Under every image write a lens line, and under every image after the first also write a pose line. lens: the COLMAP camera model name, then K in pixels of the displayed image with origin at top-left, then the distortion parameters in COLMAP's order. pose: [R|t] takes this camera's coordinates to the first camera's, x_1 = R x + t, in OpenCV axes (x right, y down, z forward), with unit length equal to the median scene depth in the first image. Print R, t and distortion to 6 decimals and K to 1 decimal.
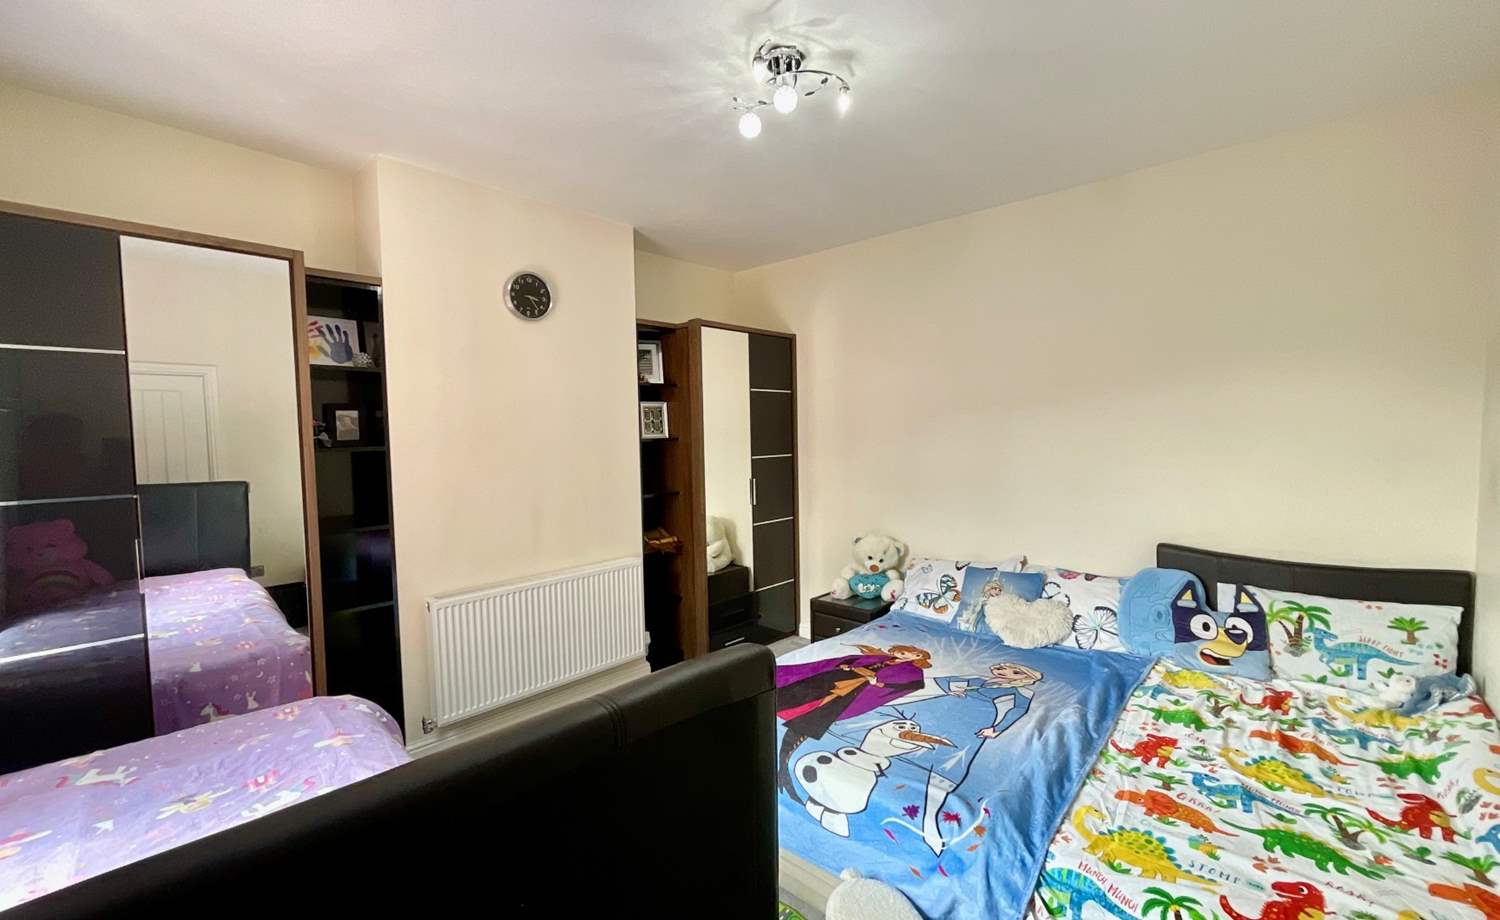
lens RADIAL K [[628.9, 0, 764.6], [0, 628.9, 459.0], [0, 0, 1]] dist [-0.001199, 0.000038]
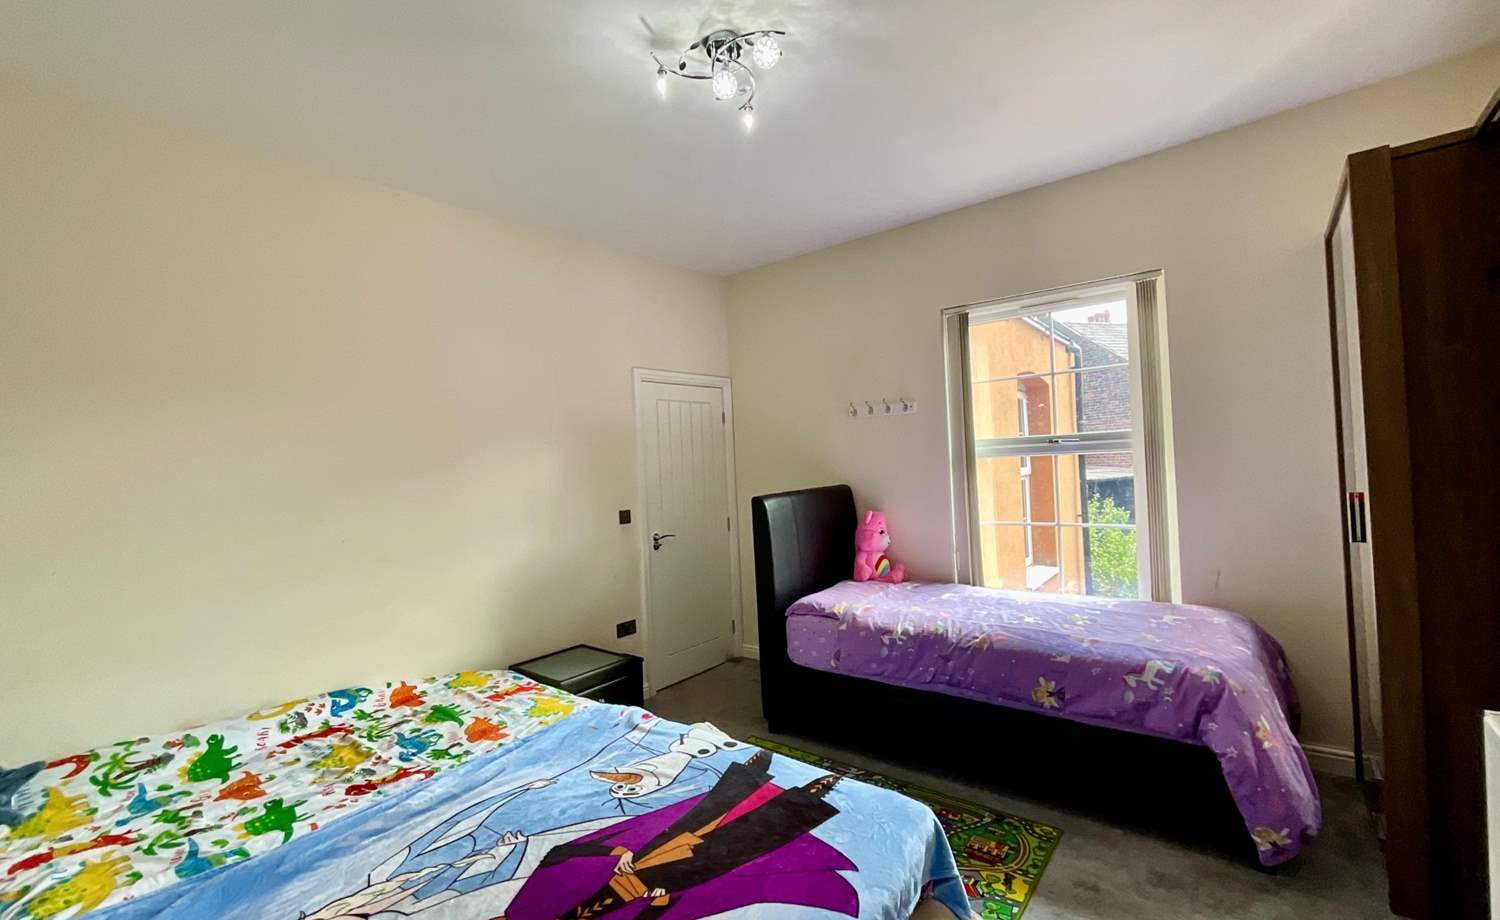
lens RADIAL K [[597.0, 0, 743.7], [0, 597.0, 459.7], [0, 0, 1]] dist [0.001704, 0.000298]
pose [[-0.997066, 0.068176, -0.034792, 0.060575], [0.066913, 0.997099, 0.036271, -0.026654], [0.037164, 0.033836, -0.998736, 1.603464]]
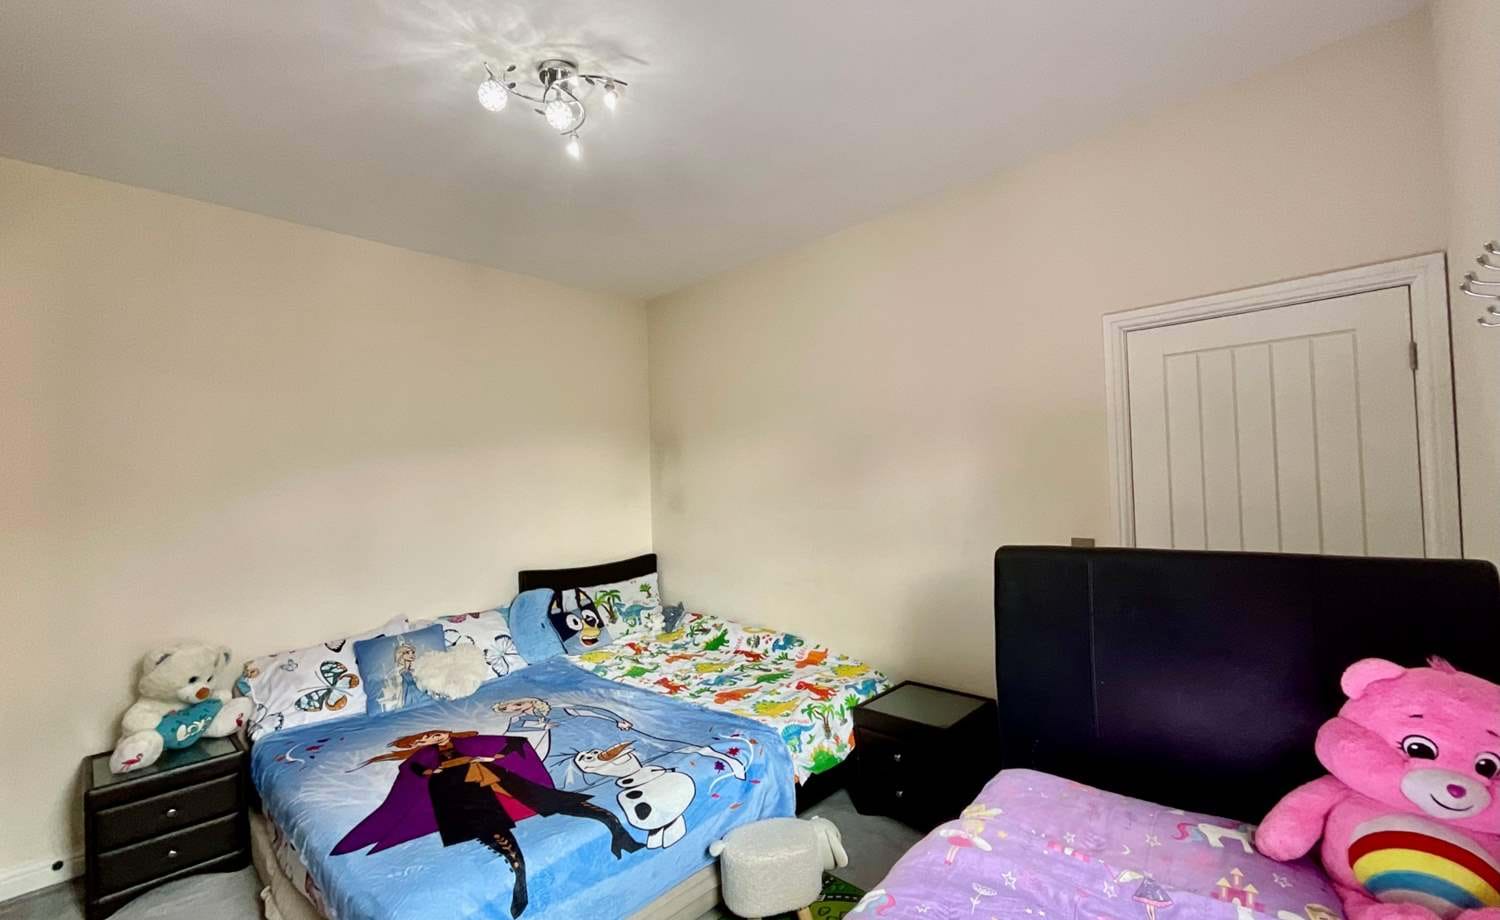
lens RADIAL K [[628.9, 0, 764.6], [0, 628.9, 459.0], [0, 0, 1]] dist [-0.001199, 0.000038]
pose [[0.006728, 0.047974, 0.998826, -0.740482], [0.077589, 0.995812, -0.048352, 0.012867], [-0.996963, 0.077823, 0.002978, 0.606454]]
